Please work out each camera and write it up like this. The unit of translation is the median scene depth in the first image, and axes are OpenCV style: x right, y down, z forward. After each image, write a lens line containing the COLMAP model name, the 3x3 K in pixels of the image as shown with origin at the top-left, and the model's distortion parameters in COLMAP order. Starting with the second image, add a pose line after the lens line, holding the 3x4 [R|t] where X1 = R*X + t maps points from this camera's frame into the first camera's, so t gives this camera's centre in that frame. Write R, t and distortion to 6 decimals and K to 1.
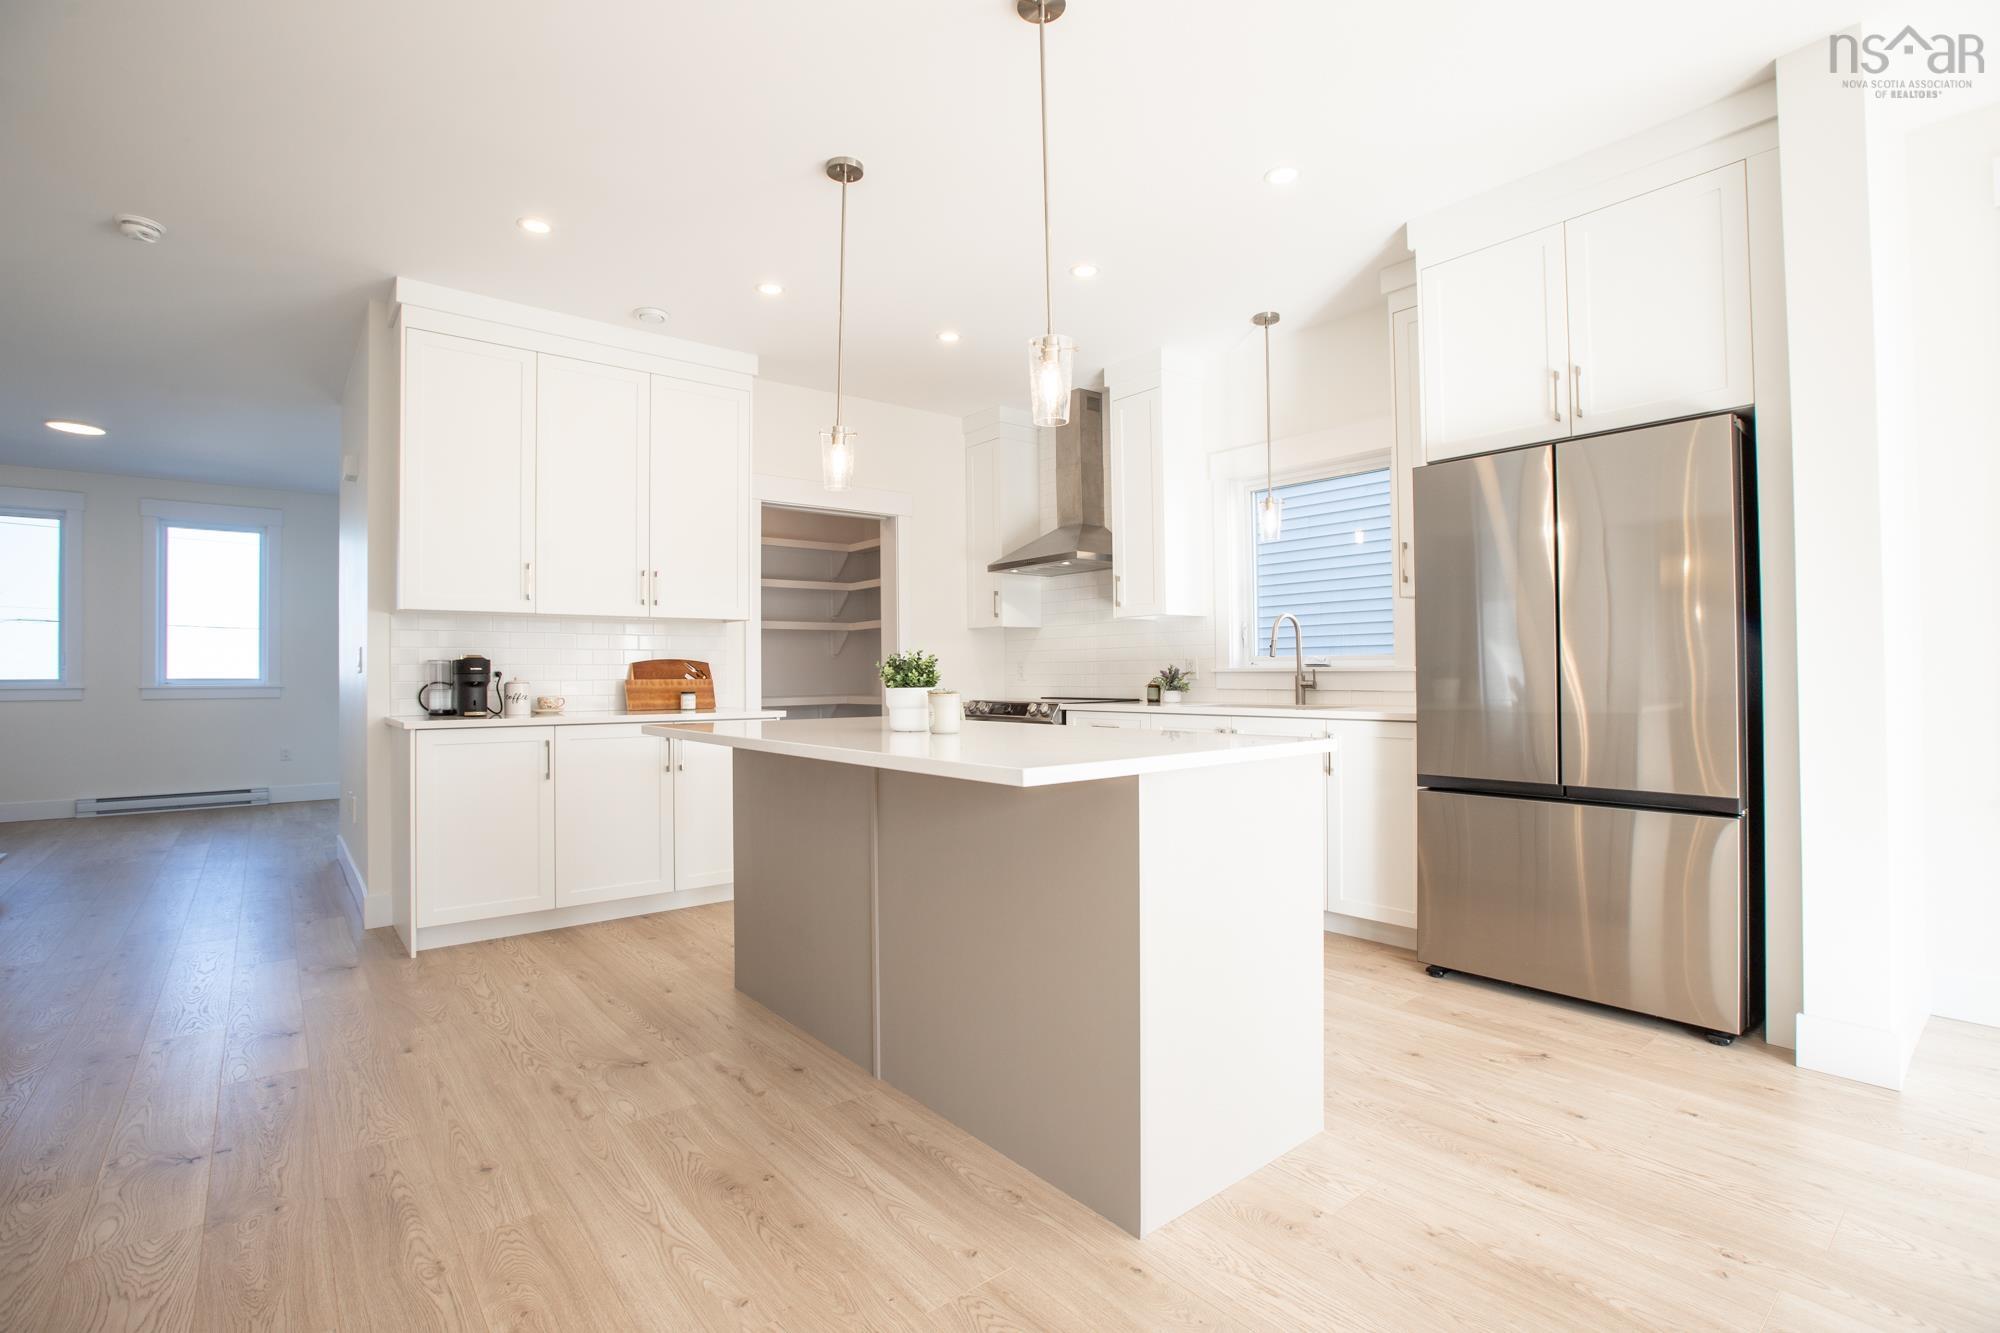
lens RADIAL K [[933.5, 0, 985.3], [0, 933.5, 663.1], [0, 0, 1]] dist [-0.001425, 0.000557]
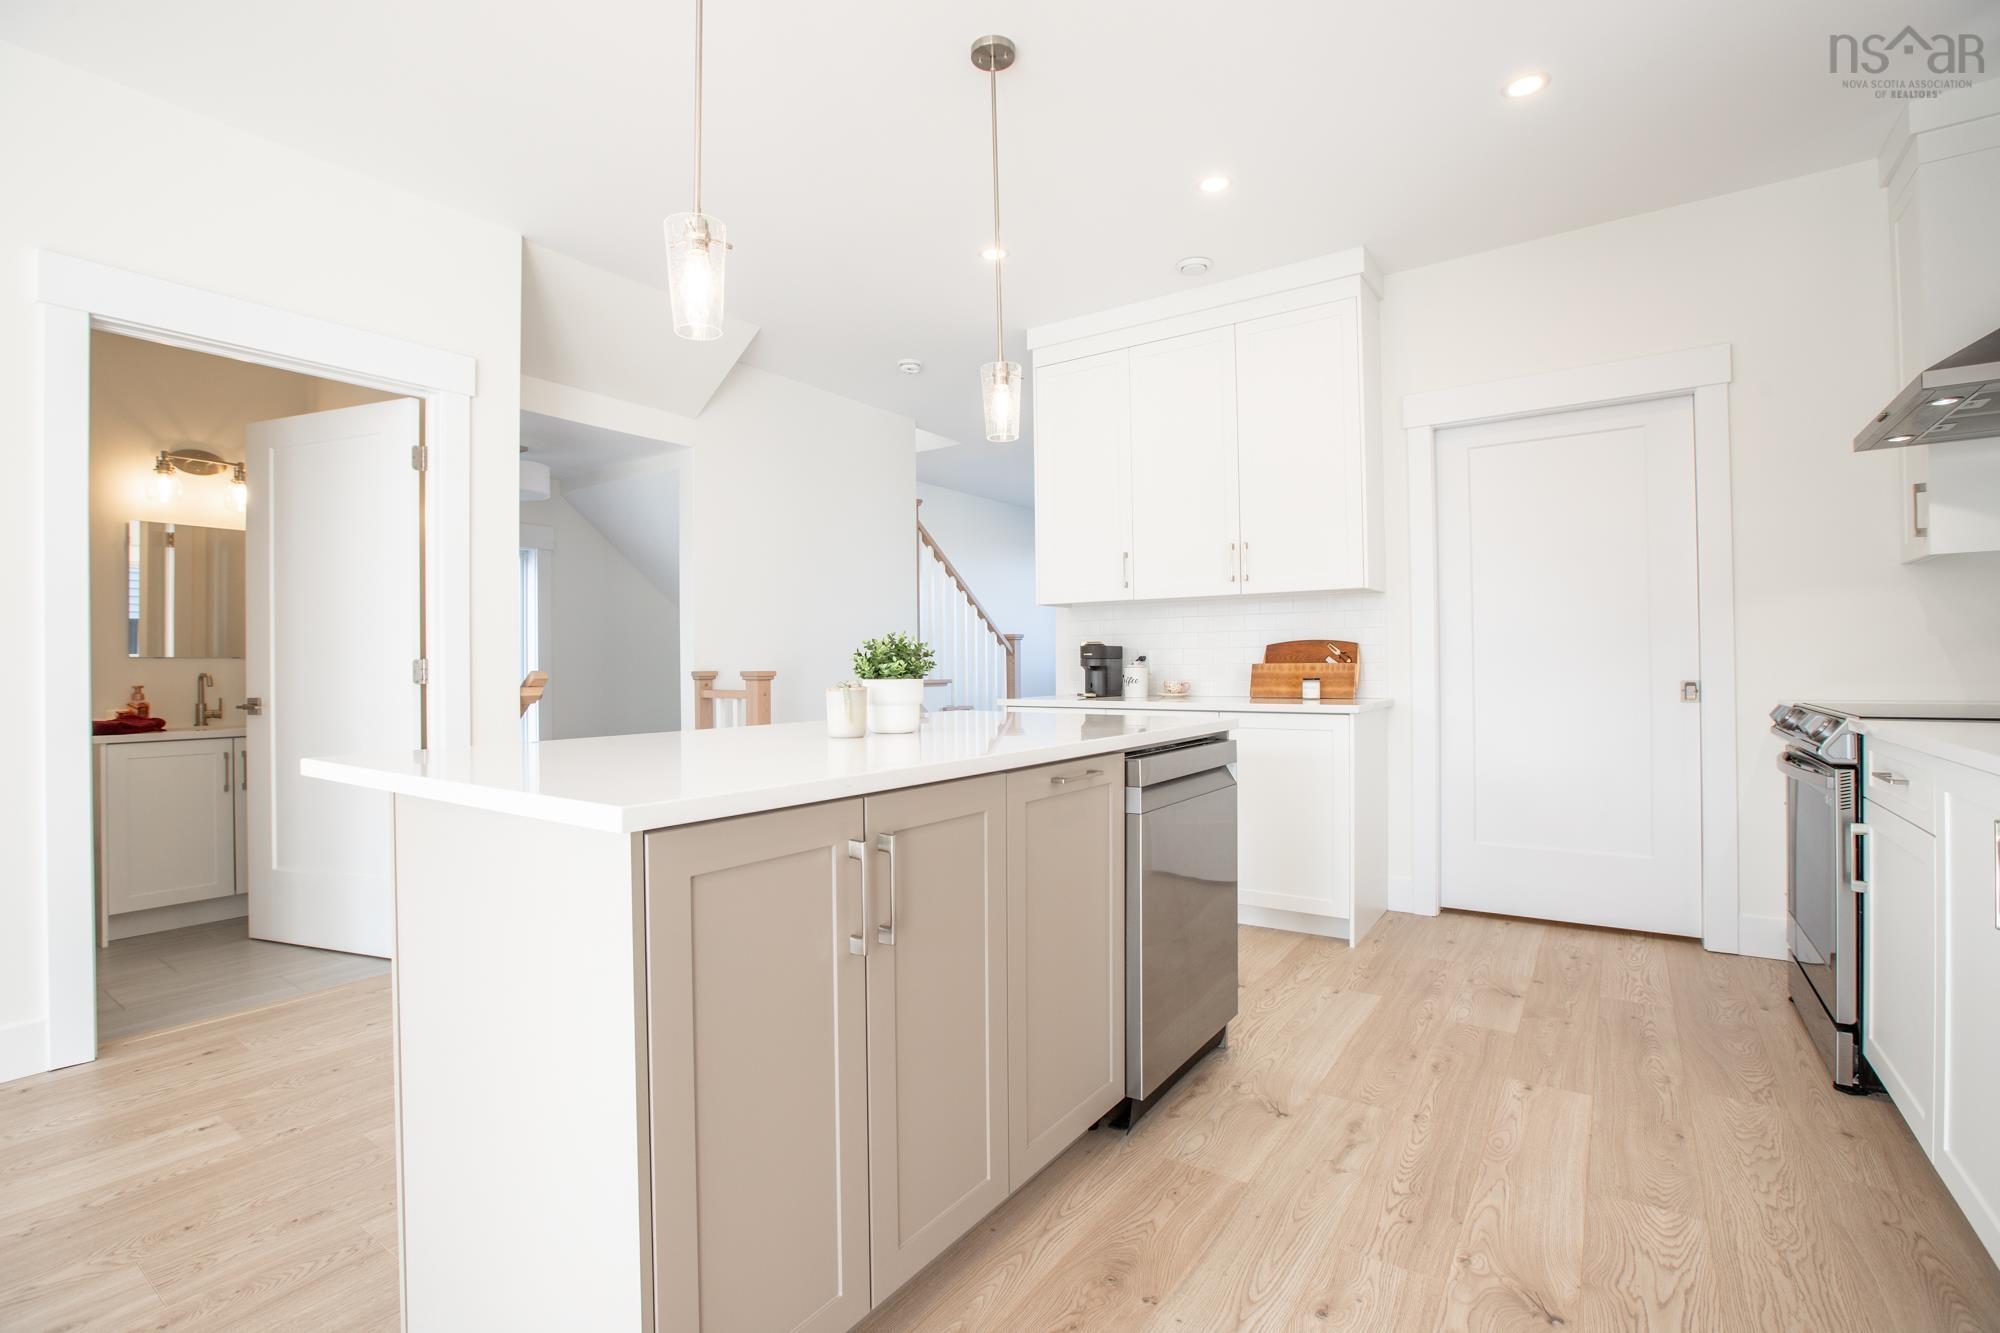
lens RADIAL K [[933.5, 0, 985.3], [0, 933.5, 663.1], [0, 0, 1]] dist [-0.001425, 0.000557]
pose [[0.291030, 0.003331, -0.956708, 0.409561], [0.018623, 0.999785, 0.009147, 0.003823], [0.956533, -0.020479, 0.290906, 0.475005]]
